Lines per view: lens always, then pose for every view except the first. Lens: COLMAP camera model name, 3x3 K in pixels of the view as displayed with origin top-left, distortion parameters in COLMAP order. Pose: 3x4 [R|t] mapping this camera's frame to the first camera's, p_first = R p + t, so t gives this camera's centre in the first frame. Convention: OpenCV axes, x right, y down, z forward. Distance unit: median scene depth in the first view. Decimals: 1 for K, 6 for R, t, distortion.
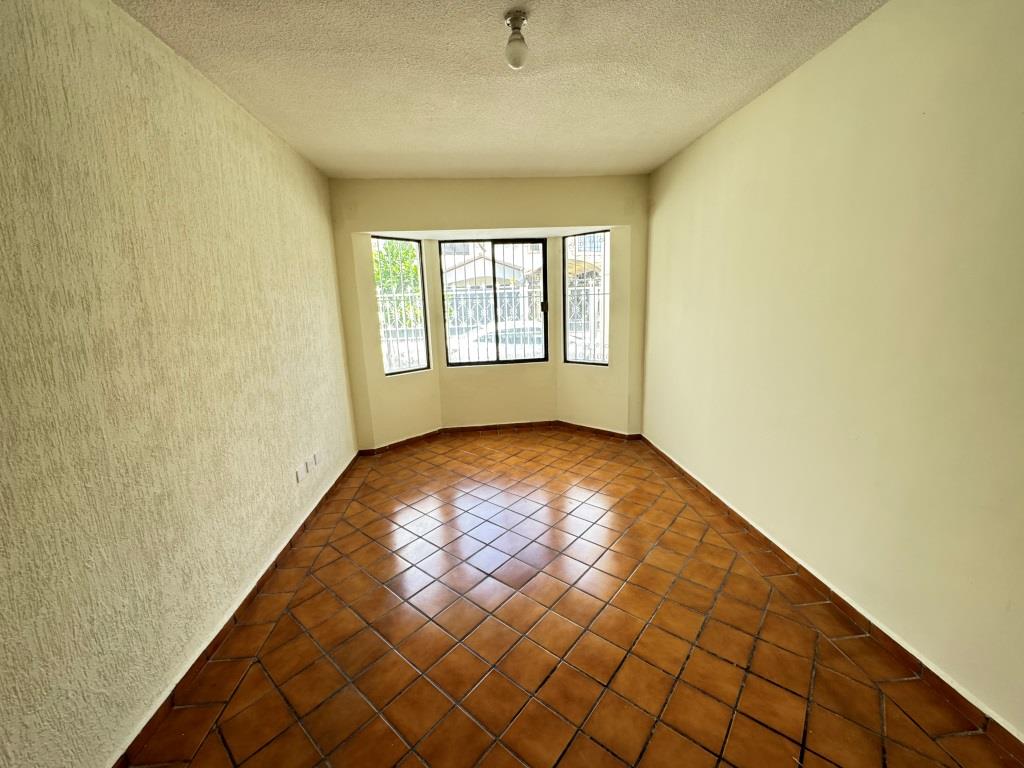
lens RADIAL K [[410.3, 0, 512.0], [0, 410.3, 384.0], [0, 0, 1]] dist [0.001925, -0.000052]
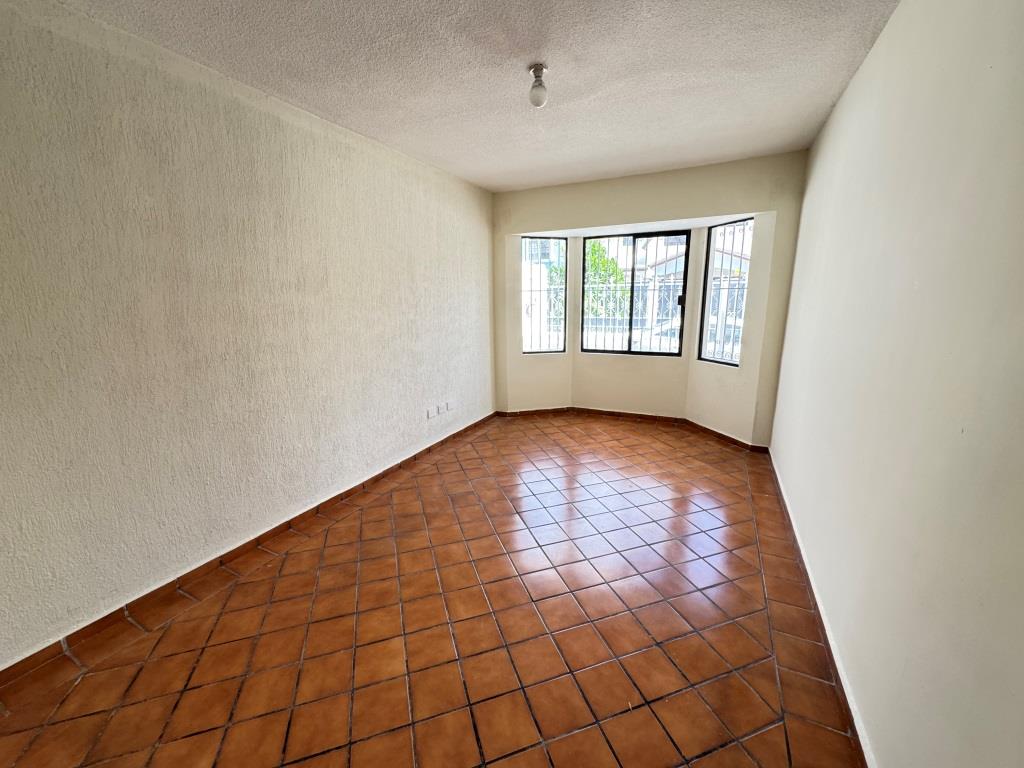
lens RADIAL K [[410.3, 0, 512.0], [0, 410.3, 384.0], [0, 0, 1]] dist [0.001925, -0.000052]
pose [[0.852719, 0.134533, -0.504749, 0.280982], [-0.124630, 0.990759, 0.053521, 0.007869], [0.507285, 0.017268, 0.861606, -0.048296]]
